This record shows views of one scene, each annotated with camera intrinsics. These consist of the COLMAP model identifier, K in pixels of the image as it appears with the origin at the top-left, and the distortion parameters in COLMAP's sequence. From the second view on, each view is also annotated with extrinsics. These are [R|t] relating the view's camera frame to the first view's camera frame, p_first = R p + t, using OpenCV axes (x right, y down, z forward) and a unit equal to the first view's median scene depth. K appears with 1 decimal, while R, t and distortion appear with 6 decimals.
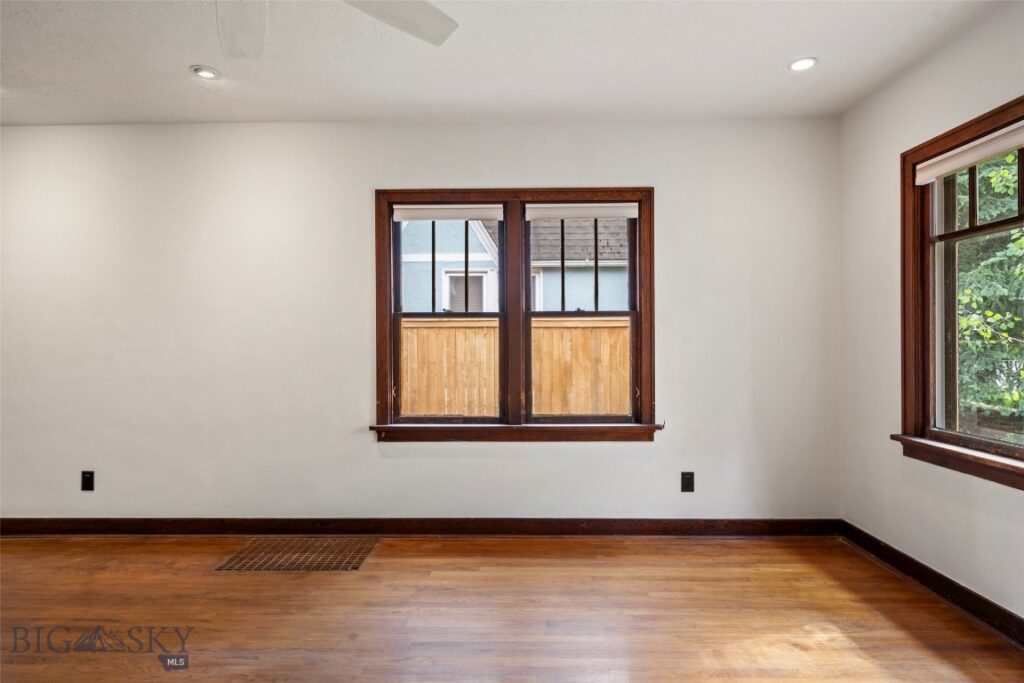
lens RADIAL K [[568.7, 0, 511.1], [0, 568.7, 343.9], [0, 0, 1]] dist [0.004525, -0.000557]
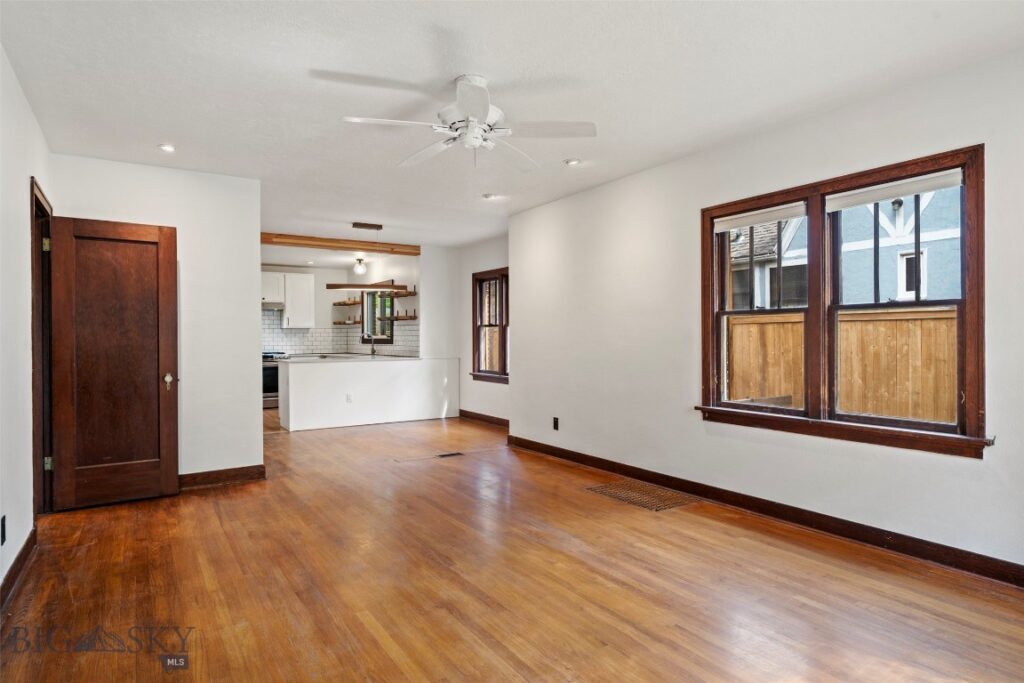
lens RADIAL K [[586.7, 0, 514.0], [0, 586.7, 346.7], [0, 0, 1]] dist [0.003293, 0.002201]
pose [[0.556442, 0.012442, -0.830793, 0.574609], [0.000763, 0.999880, 0.015485, -0.002058], [0.830886, -0.009250, 0.556366, -0.014679]]
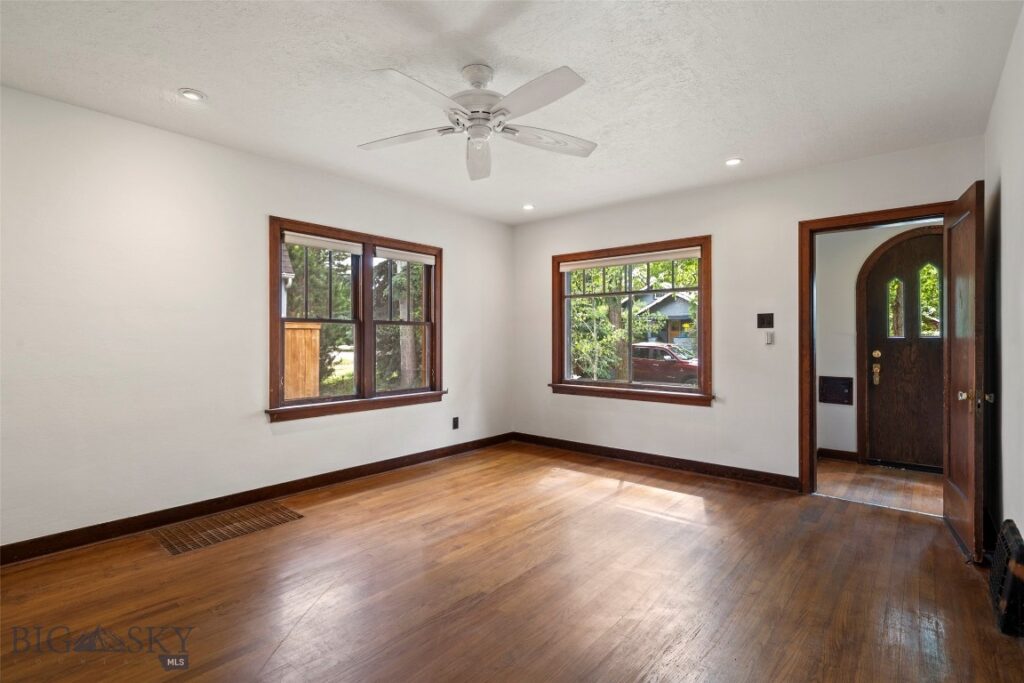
lens RADIAL K [[482.0, 0, 506.3], [0, 482.0, 340.9], [0, 0, 1]] dist [0.001726, 0.000828]
pose [[0.642364, 0.002420, 0.766396, -0.708487], [0.001645, 0.999988, -0.004536, 0.002339], [-0.766398, 0.004174, 0.642353, -0.048930]]
